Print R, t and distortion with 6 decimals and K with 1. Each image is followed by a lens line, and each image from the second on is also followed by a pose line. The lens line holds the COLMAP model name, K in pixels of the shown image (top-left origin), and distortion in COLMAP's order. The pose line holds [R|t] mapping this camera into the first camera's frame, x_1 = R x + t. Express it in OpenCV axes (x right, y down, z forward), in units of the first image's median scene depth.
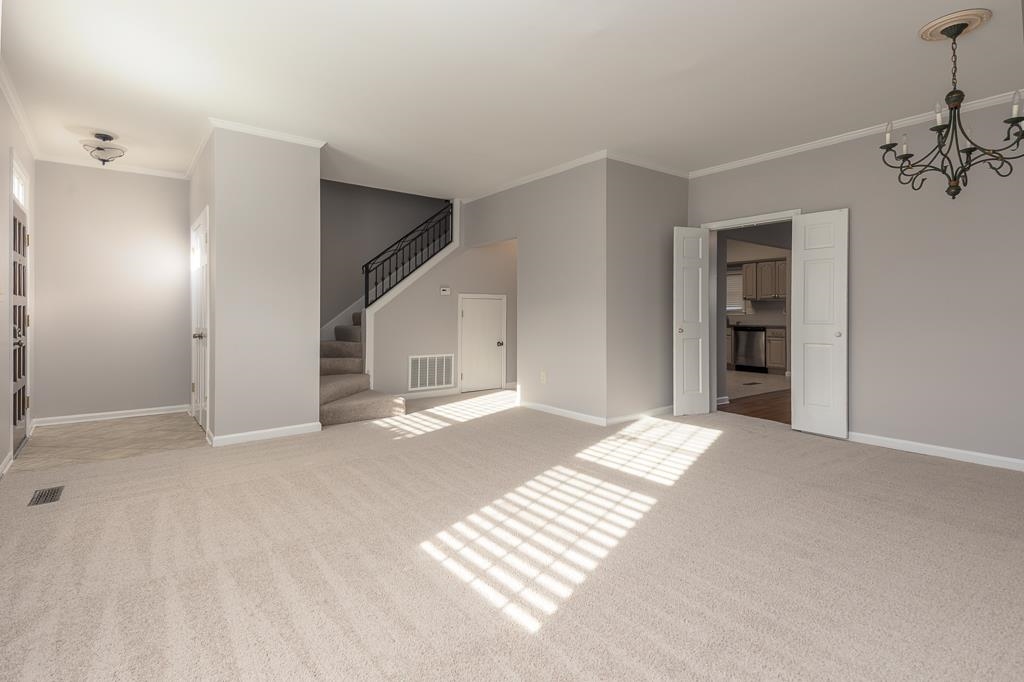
lens RADIAL K [[500.8, 0, 508.0], [0, 500.8, 339.0], [0, 0, 1]] dist [0.032810, -0.000514]
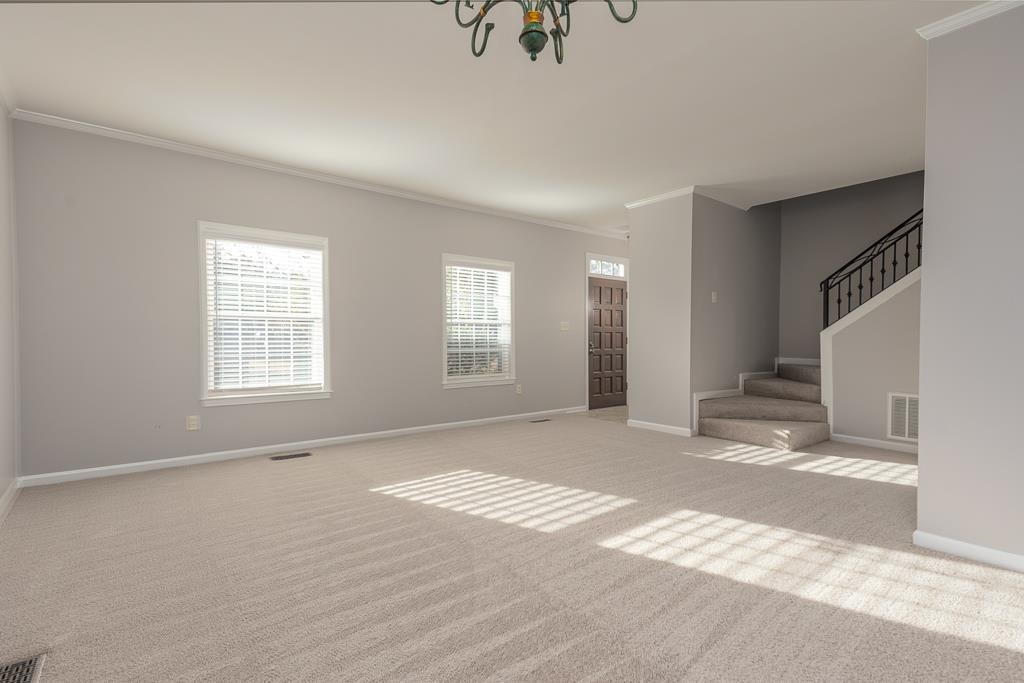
lens RADIAL K [[491.8, 0, 515.4], [0, 491.8, 349.2], [0, 0, 1]] dist [0.131317, 0.000132]
pose [[0.021326, 0.032849, -0.999233, 1.085835], [-0.048978, 0.998294, 0.031773, -0.053038], [0.998572, 0.048263, 0.022898, 0.781521]]
